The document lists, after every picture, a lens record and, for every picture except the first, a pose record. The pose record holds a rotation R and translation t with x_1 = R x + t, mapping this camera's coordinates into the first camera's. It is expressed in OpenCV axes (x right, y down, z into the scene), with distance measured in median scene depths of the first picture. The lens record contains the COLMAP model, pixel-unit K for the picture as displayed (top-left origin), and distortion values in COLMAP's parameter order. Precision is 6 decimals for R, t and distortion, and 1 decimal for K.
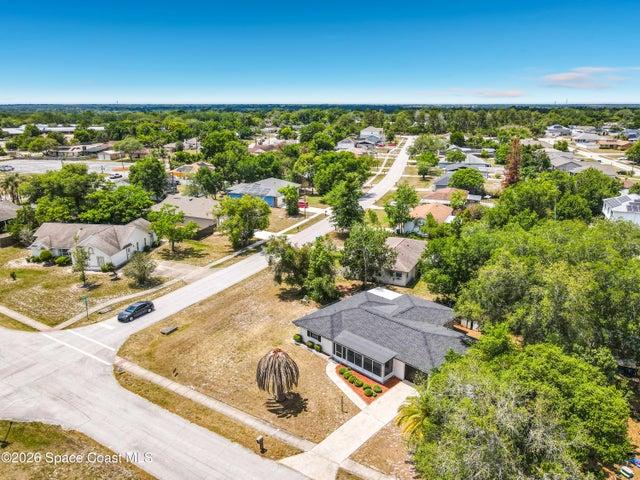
lens RADIAL K [[472.0, 0, 320.0], [0, 472.0, 240.0], [0, 0, 1]] dist [0.005881, 0.010544]
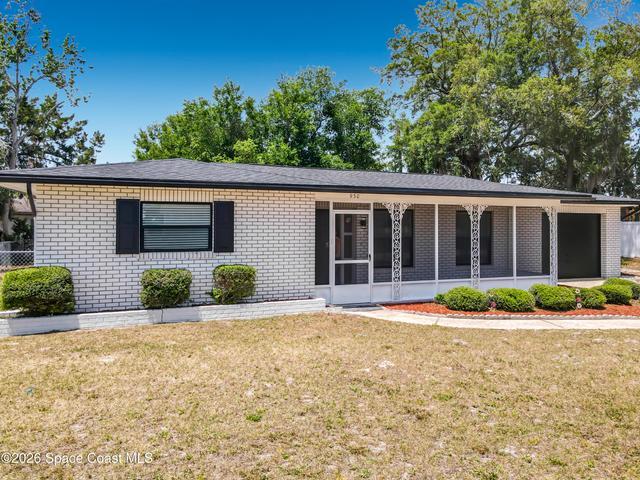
lens RADIAL K [[472.0, 0, 320.0], [0, 472.0, 240.0], [0, 0, 1]] dist [0.005881, 0.010544]
pose [[0.394713, -0.008781, 0.918763, -0.156909], [0.245584, 0.964581, -0.096287, 0.249801], [-0.885376, 0.263639, 0.382889, 0.946990]]
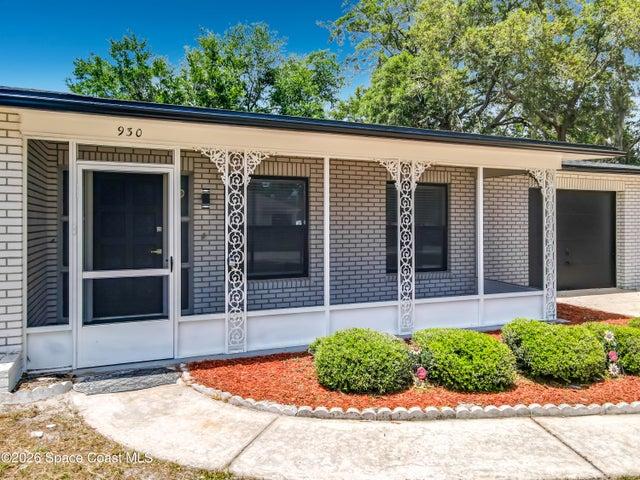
lens RADIAL K [[472.0, 0, 320.0], [0, 472.0, 240.0], [0, 0, 1]] dist [0.005881, 0.010544]
pose [[0.370101, -0.013541, 0.928893, -0.035133], [0.253568, 0.963399, -0.086986, 0.254281], [-0.893716, 0.267731, 0.359989, 0.944767]]
